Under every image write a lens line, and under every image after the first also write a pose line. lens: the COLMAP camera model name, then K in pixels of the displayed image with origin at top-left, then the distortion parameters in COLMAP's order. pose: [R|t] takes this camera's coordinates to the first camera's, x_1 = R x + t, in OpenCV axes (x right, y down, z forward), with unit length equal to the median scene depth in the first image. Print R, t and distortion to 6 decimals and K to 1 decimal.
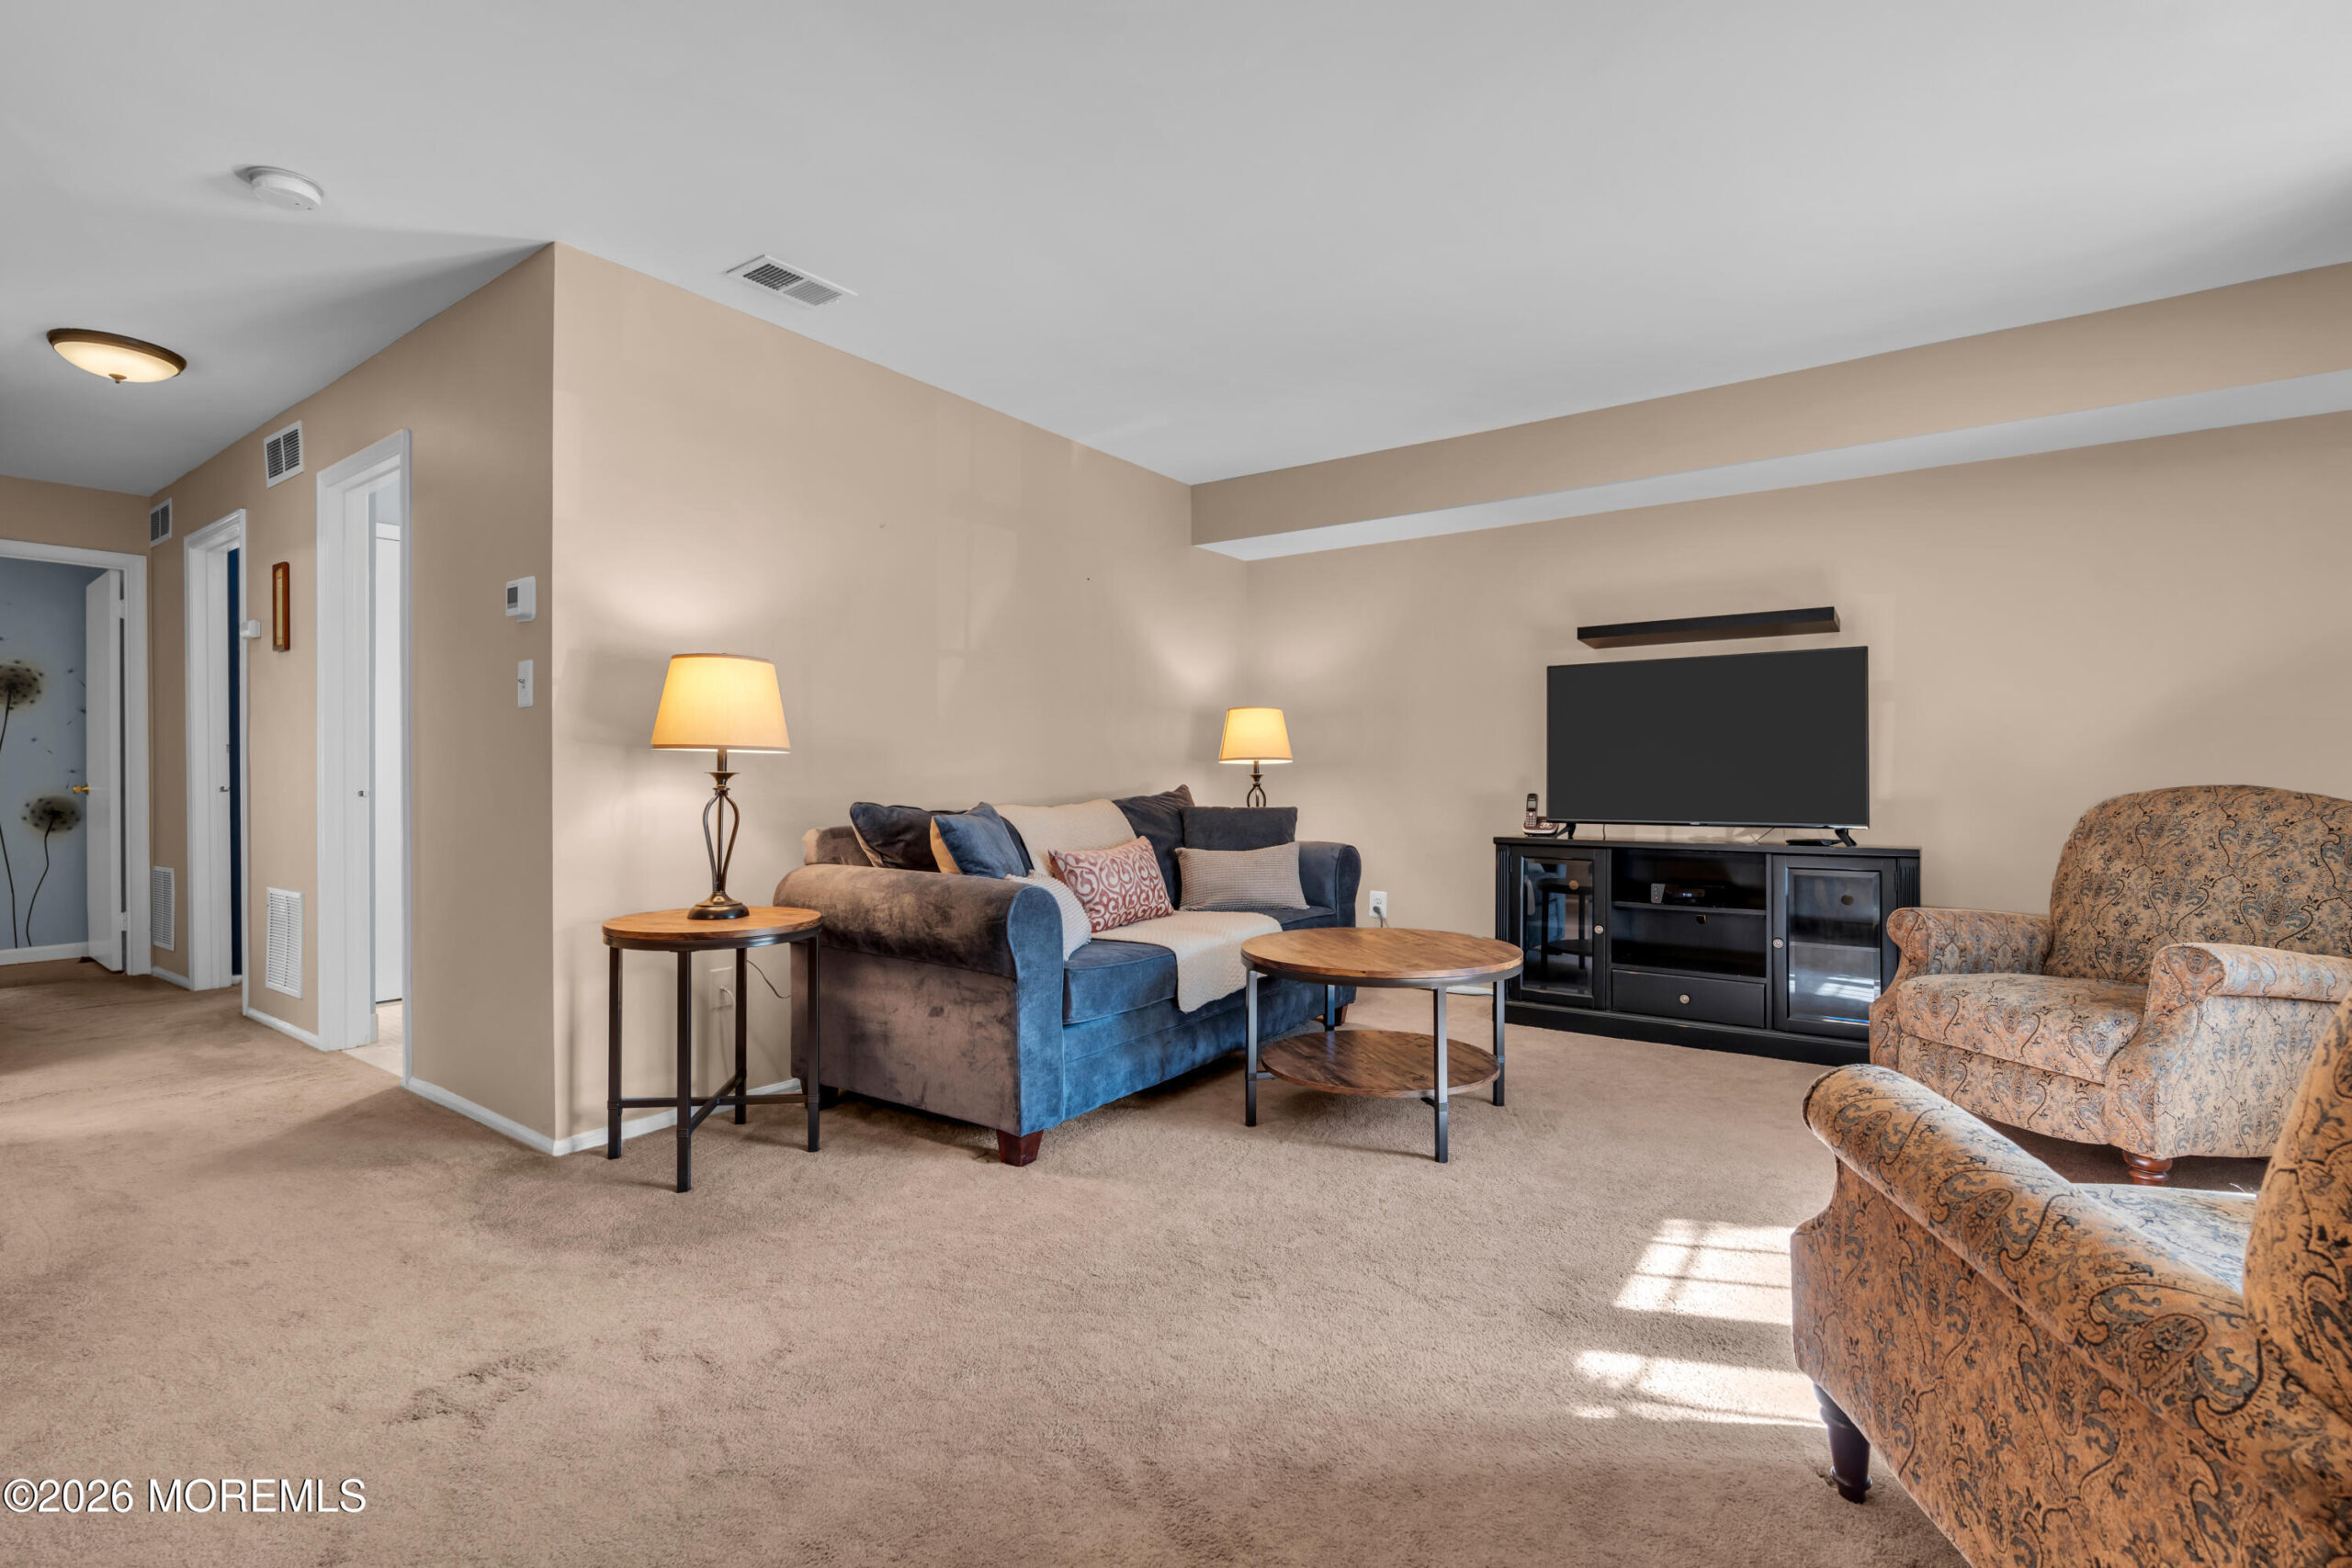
lens RADIAL K [[1064.1, 0, 1159.5], [0, 1064.1, 777.0], [0, 0, 1]] dist [-0.011386, 0.004496]
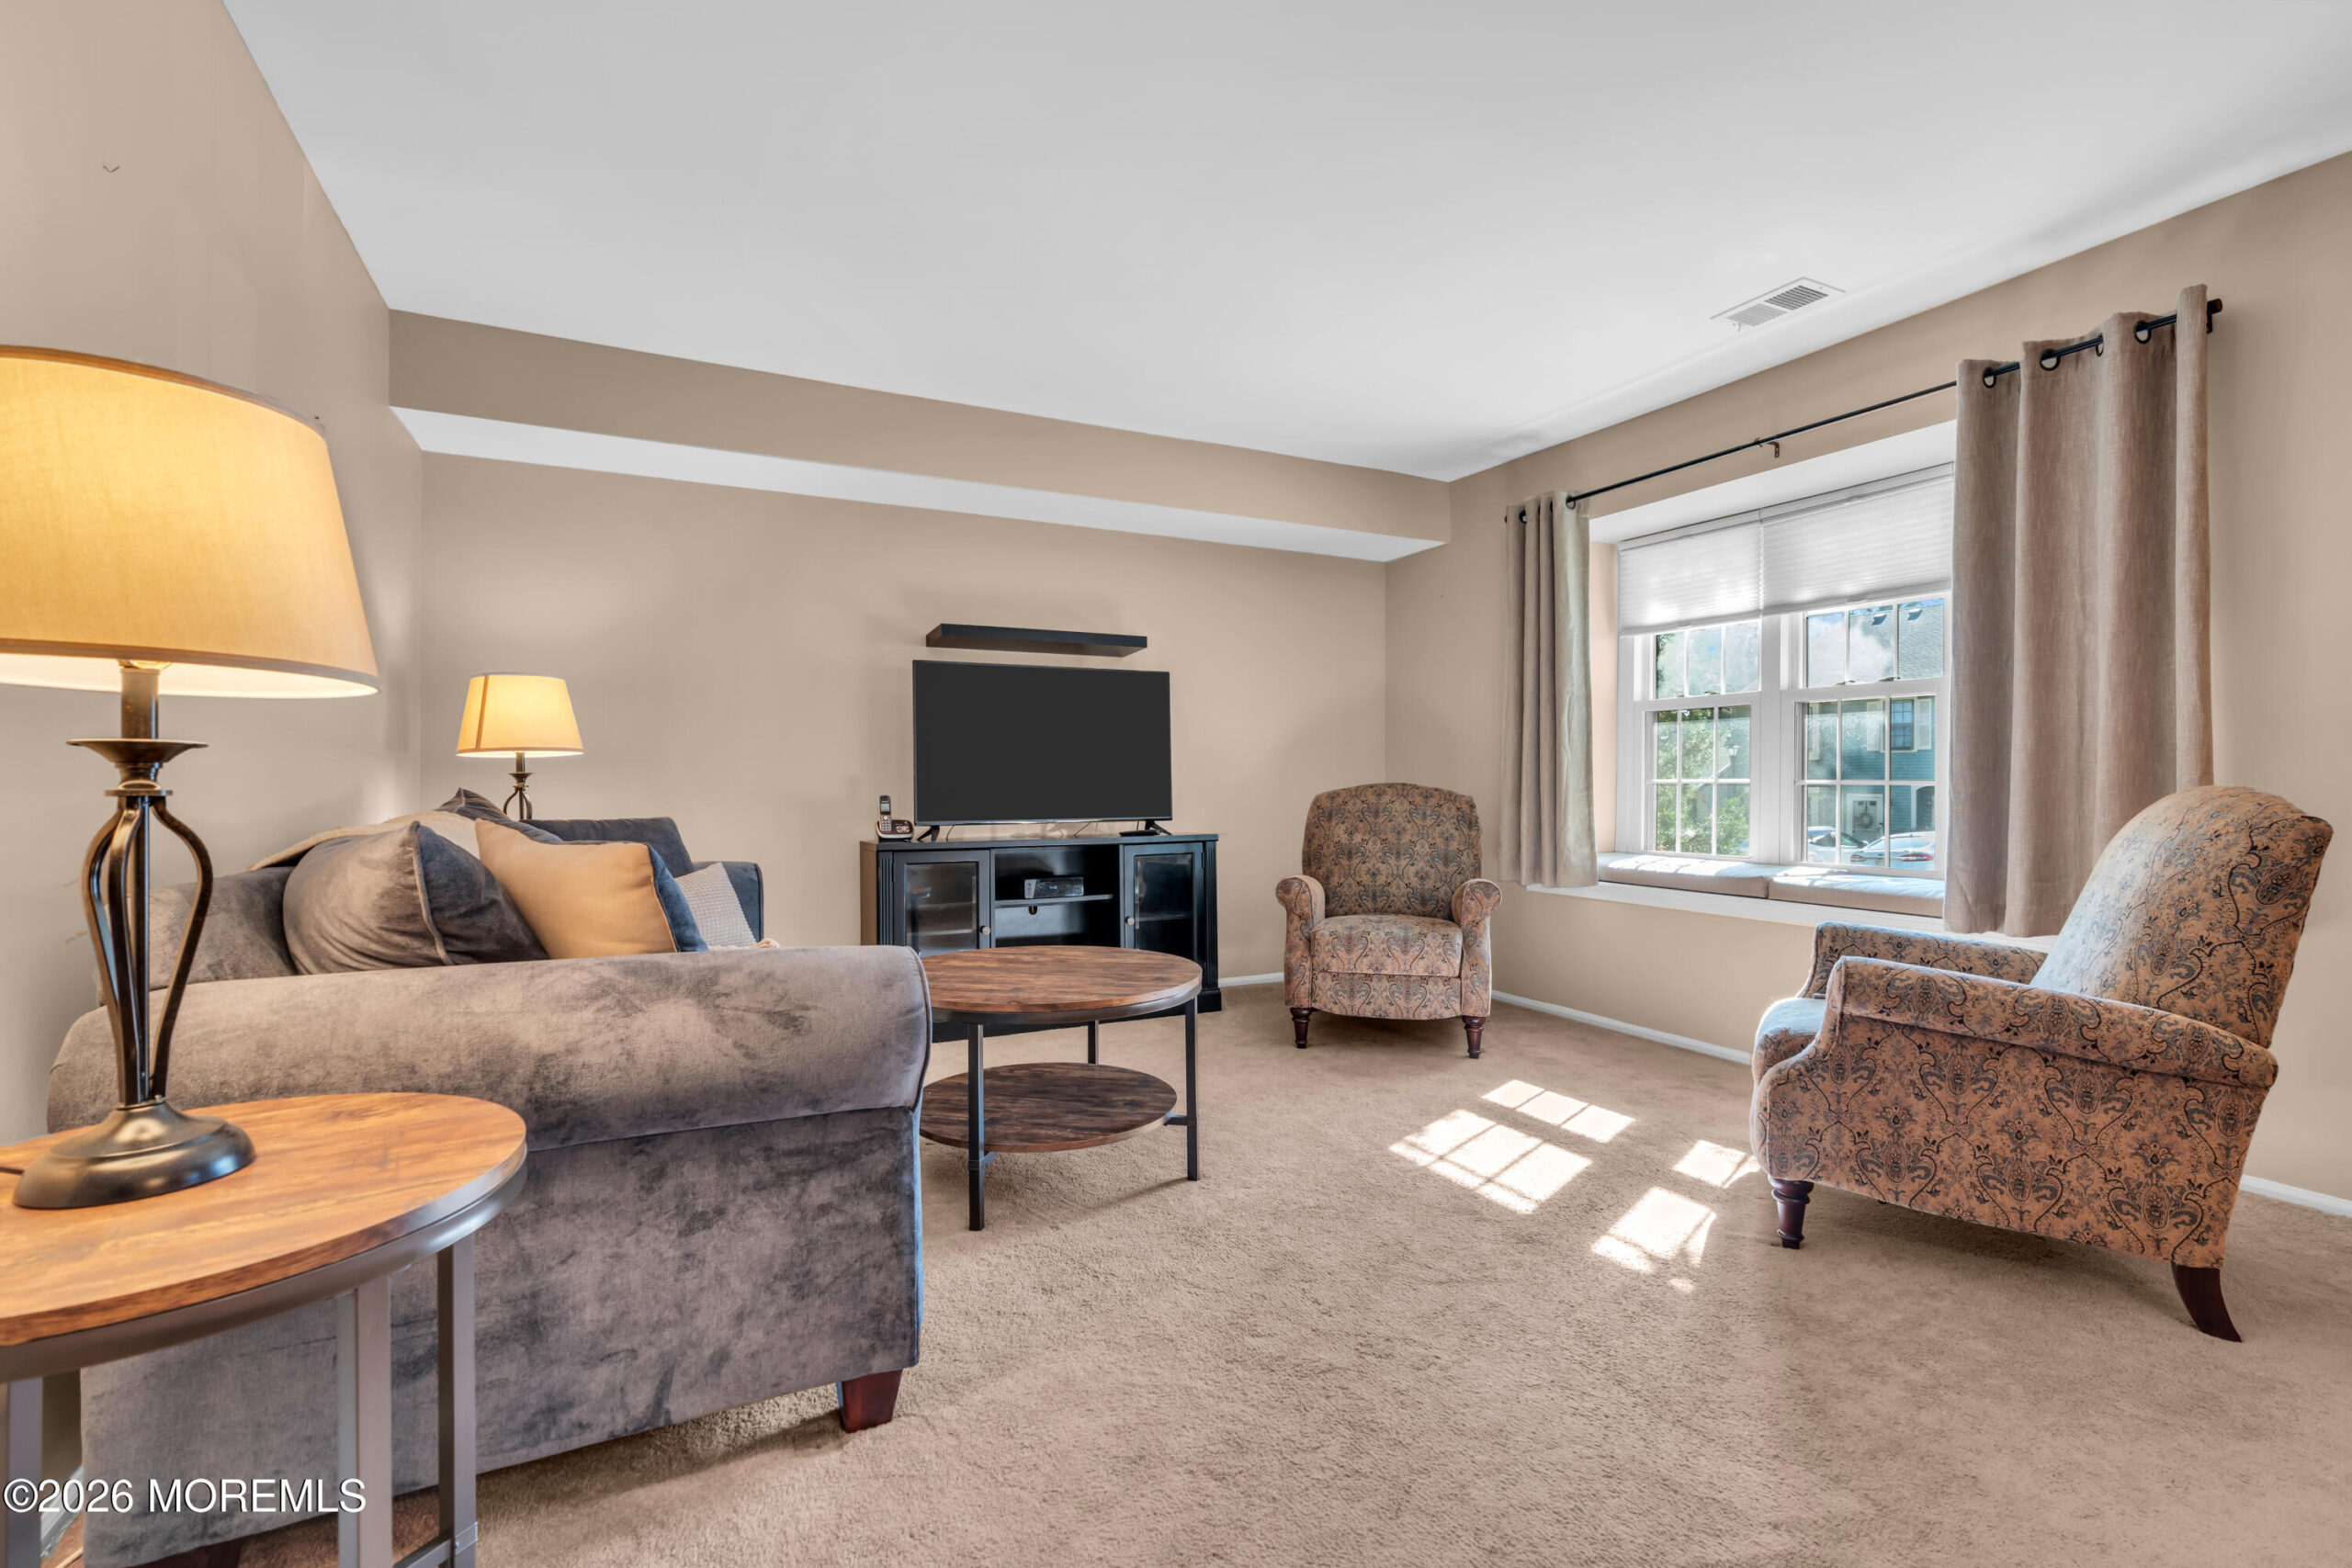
lens RADIAL K [[1064.1, 0, 1156.7], [0, 1064.1, 786.2], [0, 0, 1]] dist [-0.011386, 0.004496]
pose [[0.459244, -0.001853, 0.888308, -0.591601], [0.000570, 0.999998, 0.001791, 0.009791], [-0.888310, -0.000316, 0.459244, 0.594288]]
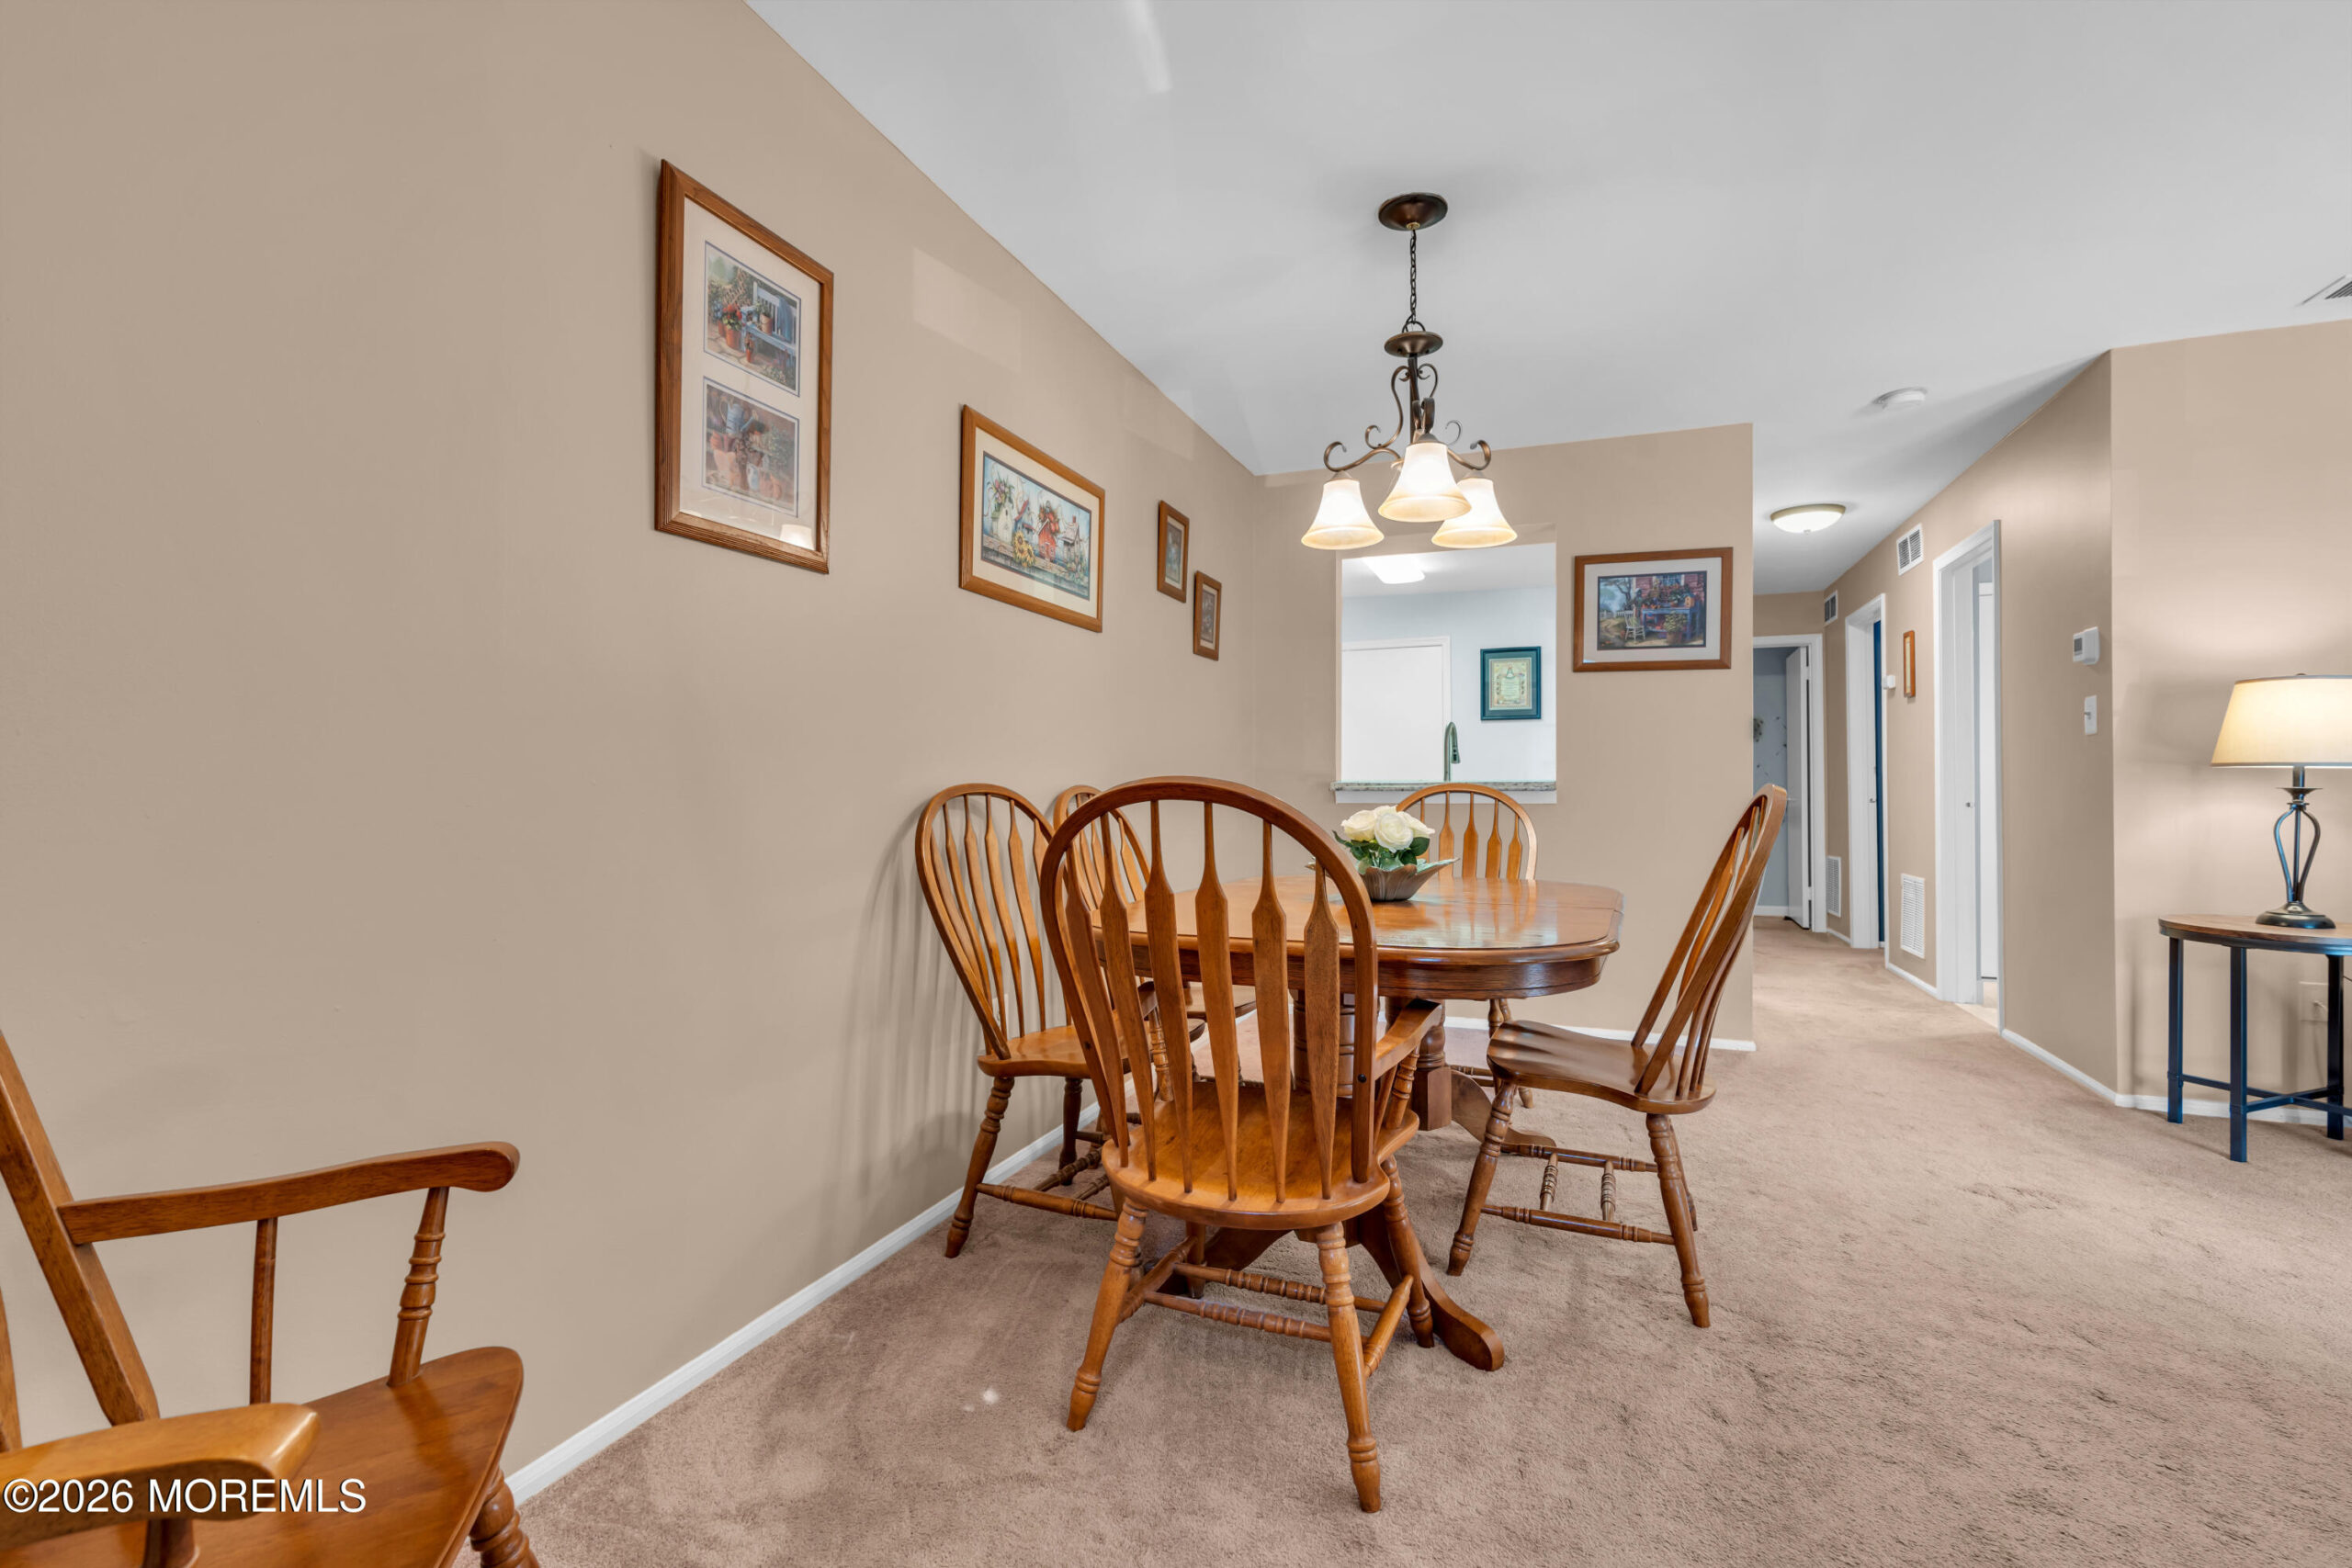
lens RADIAL K [[1064.1, 0, 1175.3], [0, 1064.1, 773.5], [0, 0, 1]] dist [-0.011386, 0.004496]
pose [[0.259153, -0.013389, -0.965743, 0.302912], [-0.005896, 0.999863, -0.015444, 0.004342], [0.965818, 0.009696, 0.259039, -0.331620]]
